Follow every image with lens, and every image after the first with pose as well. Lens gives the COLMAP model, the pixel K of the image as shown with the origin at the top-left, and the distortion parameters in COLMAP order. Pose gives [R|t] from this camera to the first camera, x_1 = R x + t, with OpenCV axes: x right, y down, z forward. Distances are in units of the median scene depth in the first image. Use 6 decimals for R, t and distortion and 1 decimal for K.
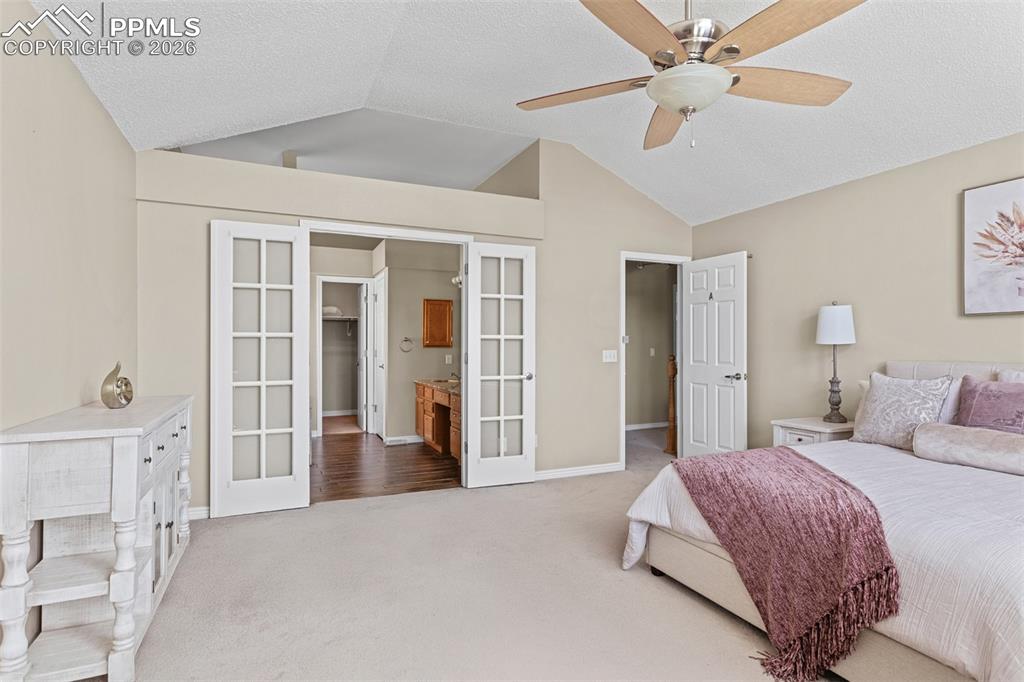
lens RADIAL K [[516.4, 0, 502.6], [0, 516.4, 339.8], [0, 0, 1]] dist [-0.007055, -0.000328]
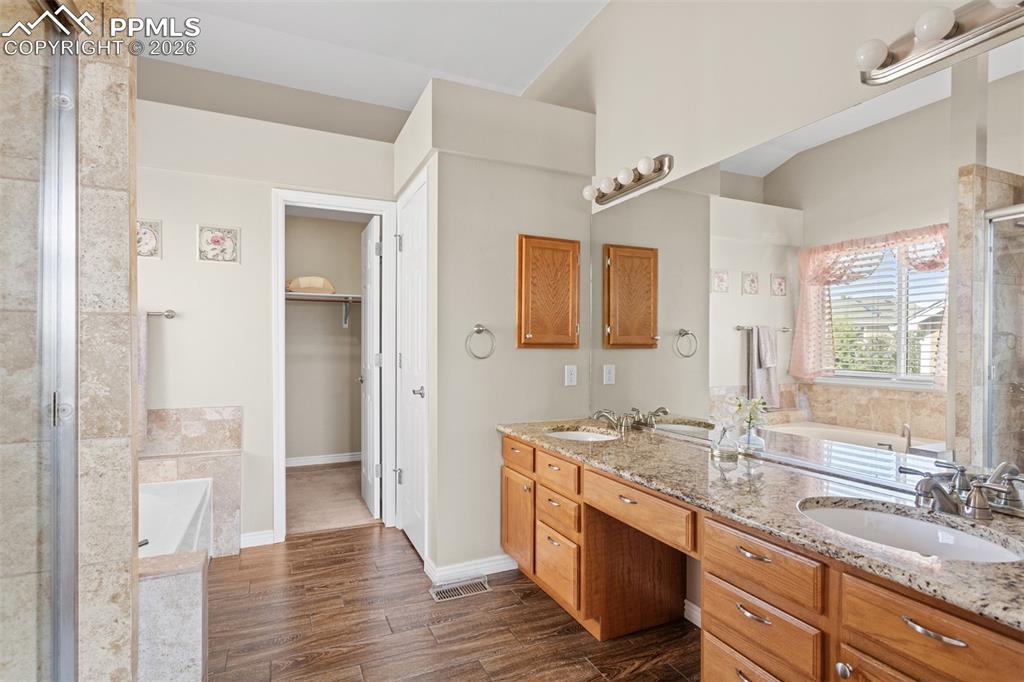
lens RADIAL K [[516.4, 0, 513.8], [0, 516.4, 349.4], [0, 0, 1]] dist [-0.007055, -0.000328]
pose [[0.999771, 0.002658, 0.021216, -0.154393], [-0.003028, 0.999844, 0.017423, 0.007829], [-0.021167, -0.017484, 0.999623, 0.533588]]
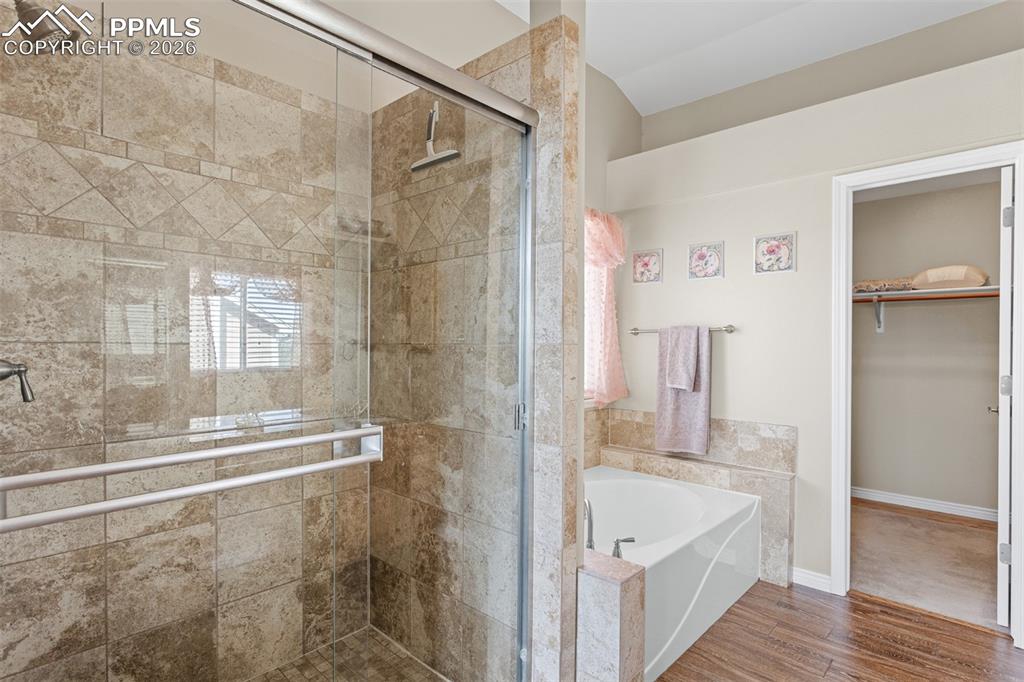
lens RADIAL K [[516.4, 0, 506.1], [0, 516.4, 348.0], [0, 0, 1]] dist [-0.007055, -0.000328]
pose [[0.373268, 0.007385, -0.927694, -0.090168], [0.006332, 0.999925, 0.010507, -0.002390], [0.927702, -0.009796, 0.373193, 0.619589]]
